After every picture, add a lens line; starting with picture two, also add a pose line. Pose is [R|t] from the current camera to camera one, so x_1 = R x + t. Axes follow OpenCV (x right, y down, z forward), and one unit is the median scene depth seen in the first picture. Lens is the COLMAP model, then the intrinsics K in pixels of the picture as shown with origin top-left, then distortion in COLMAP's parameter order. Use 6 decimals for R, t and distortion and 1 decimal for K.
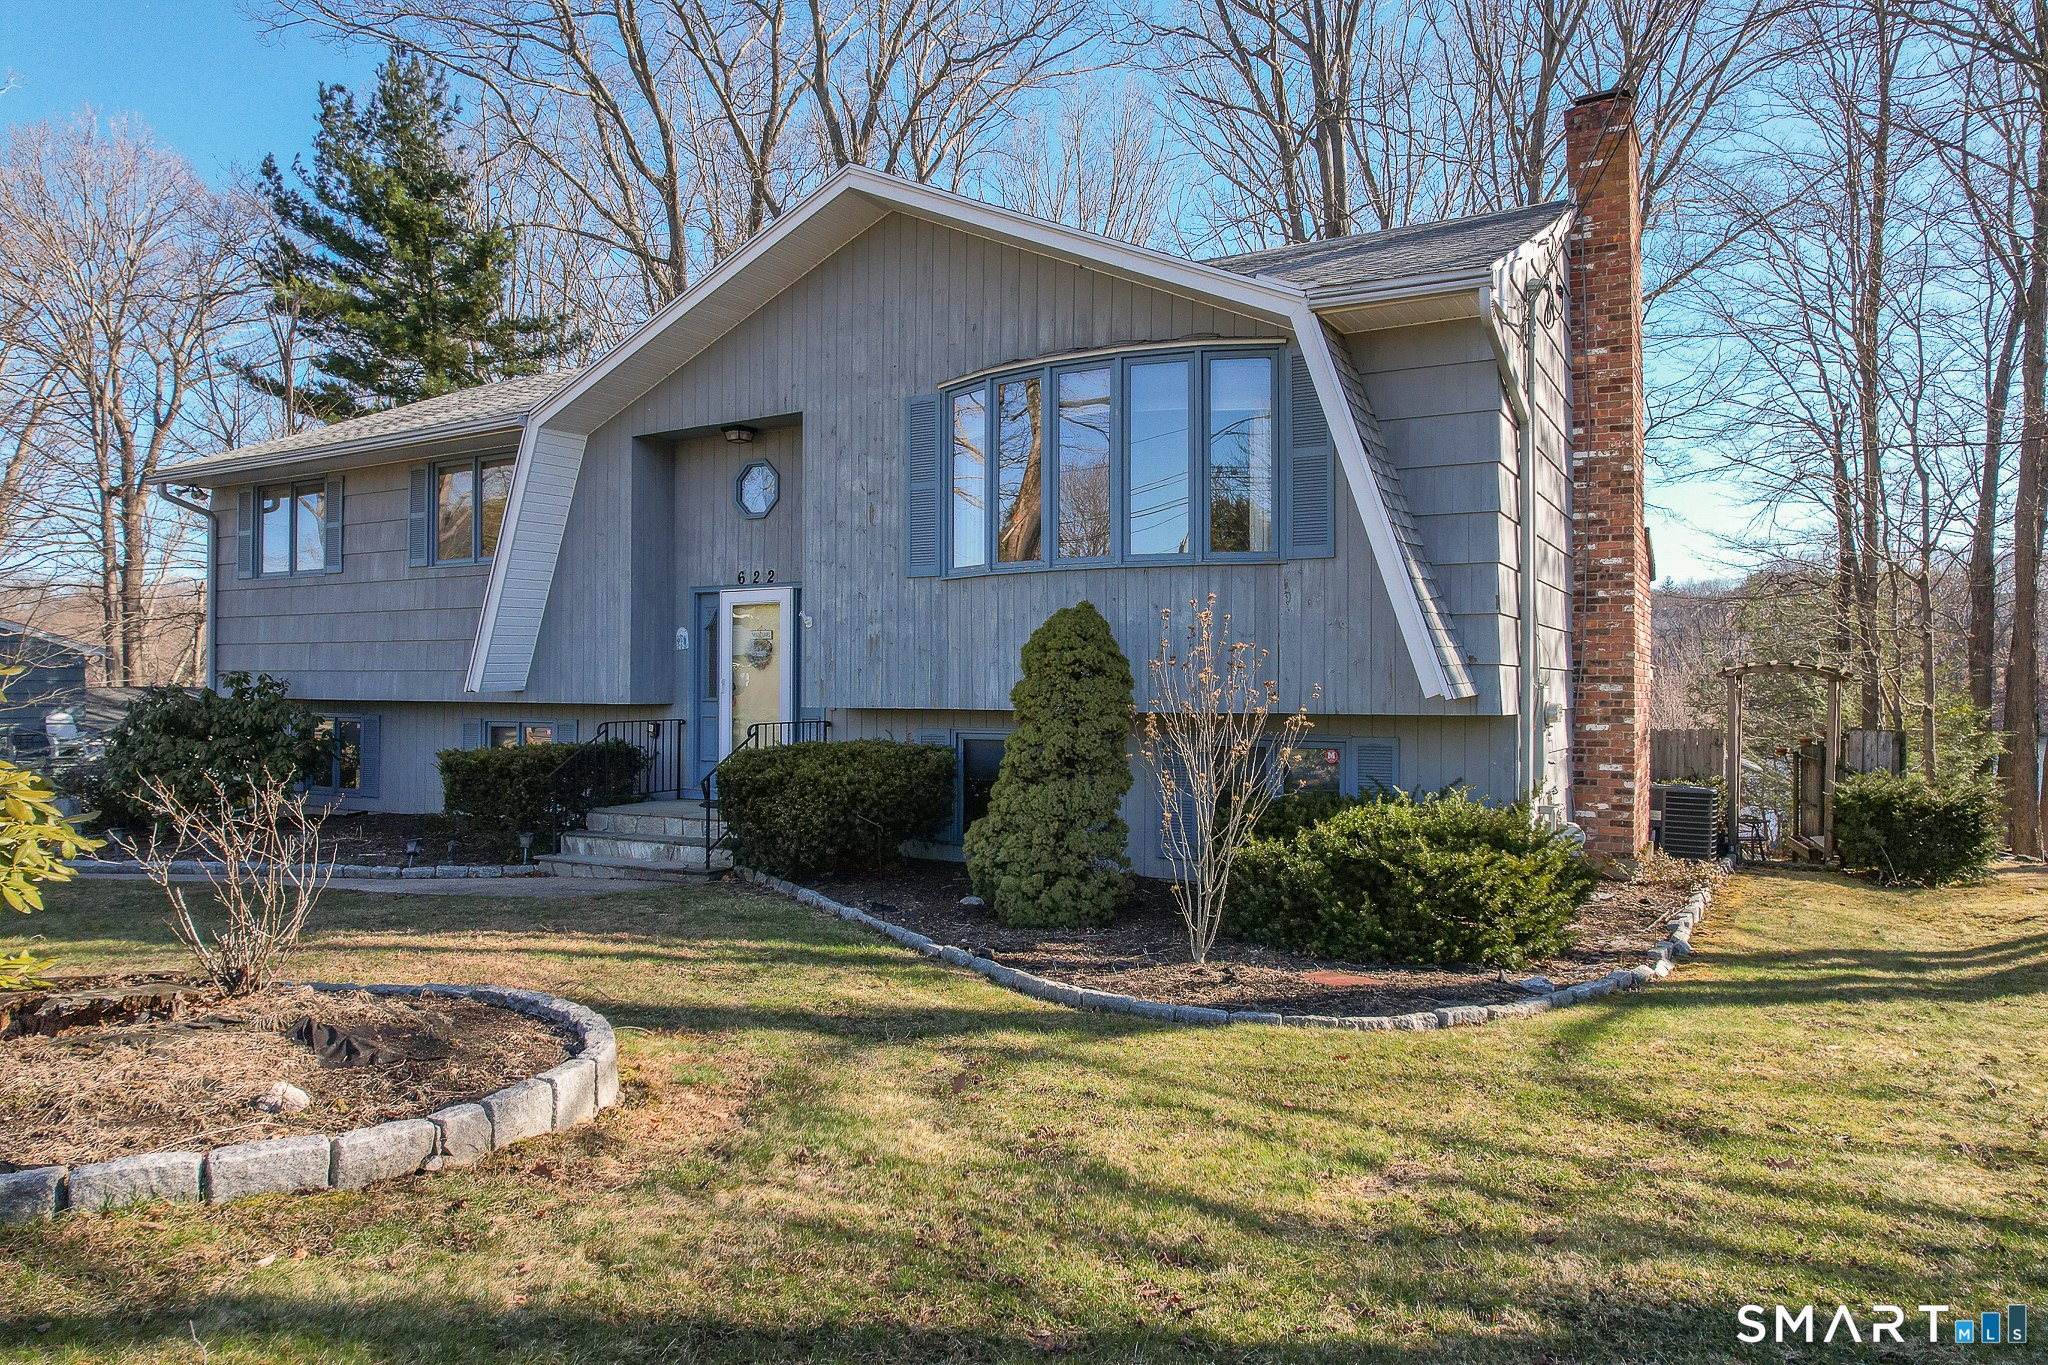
lens RADIAL K [[1359.7, 0, 1024.0], [0, 1359.7, 682.5], [0, 0, 1]] dist [-0.061681, 0.070391]
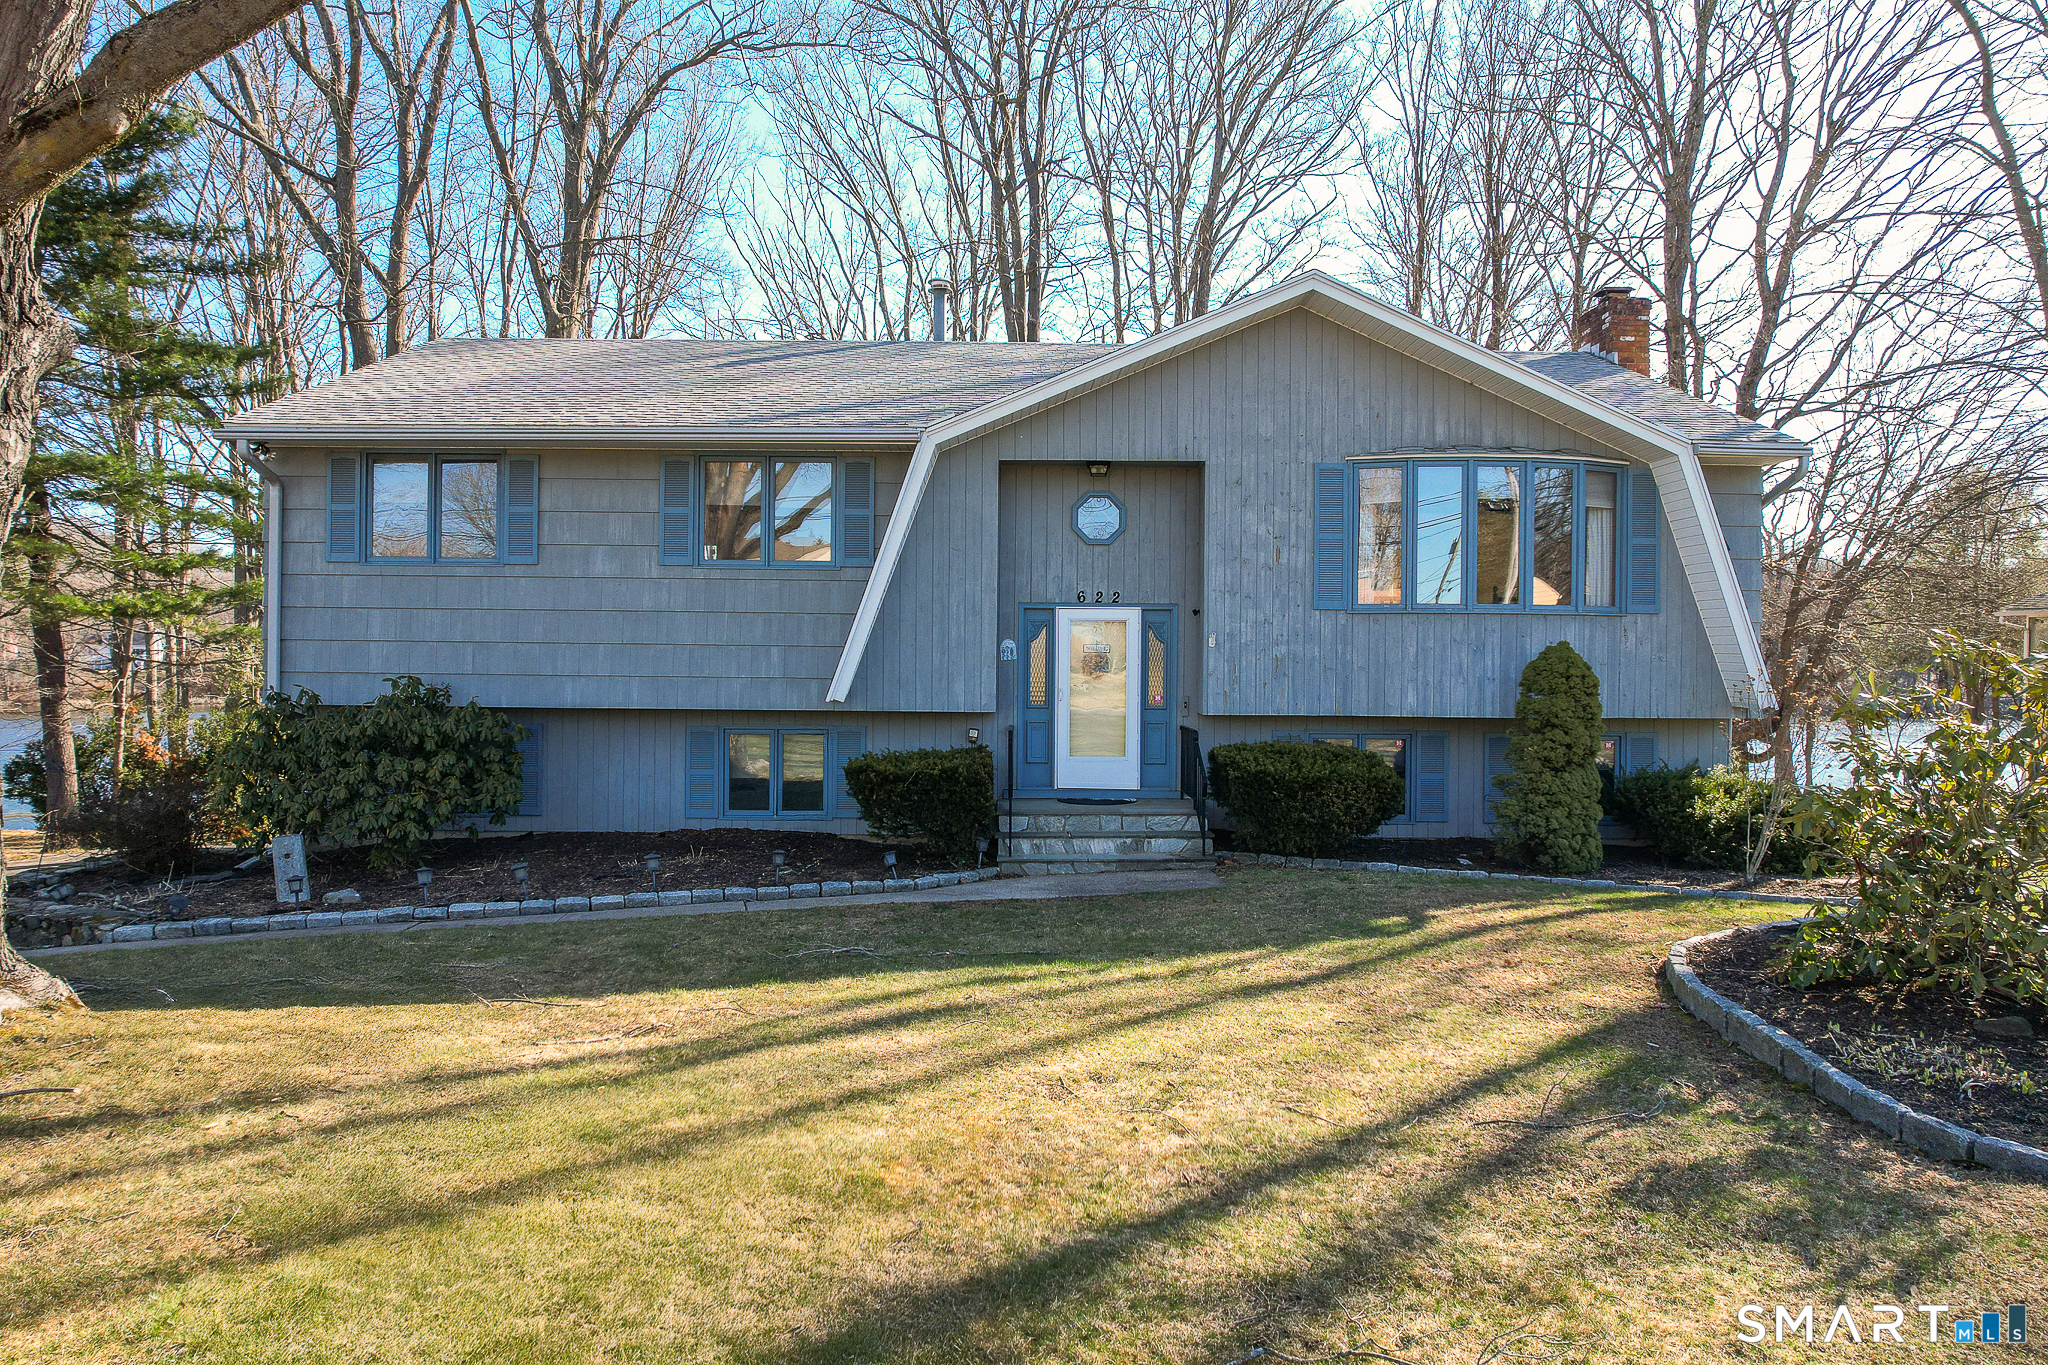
lens RADIAL K [[1359.7, 0, 1024.0], [0, 1359.7, 682.5], [0, 0, 1]] dist [-0.061681, 0.070391]
pose [[0.849263, 0.002269, 0.527965, -0.907194], [-0.009349, 0.999899, 0.010742, -0.020600], [-0.527887, -0.014059, 0.849198, 0.088568]]
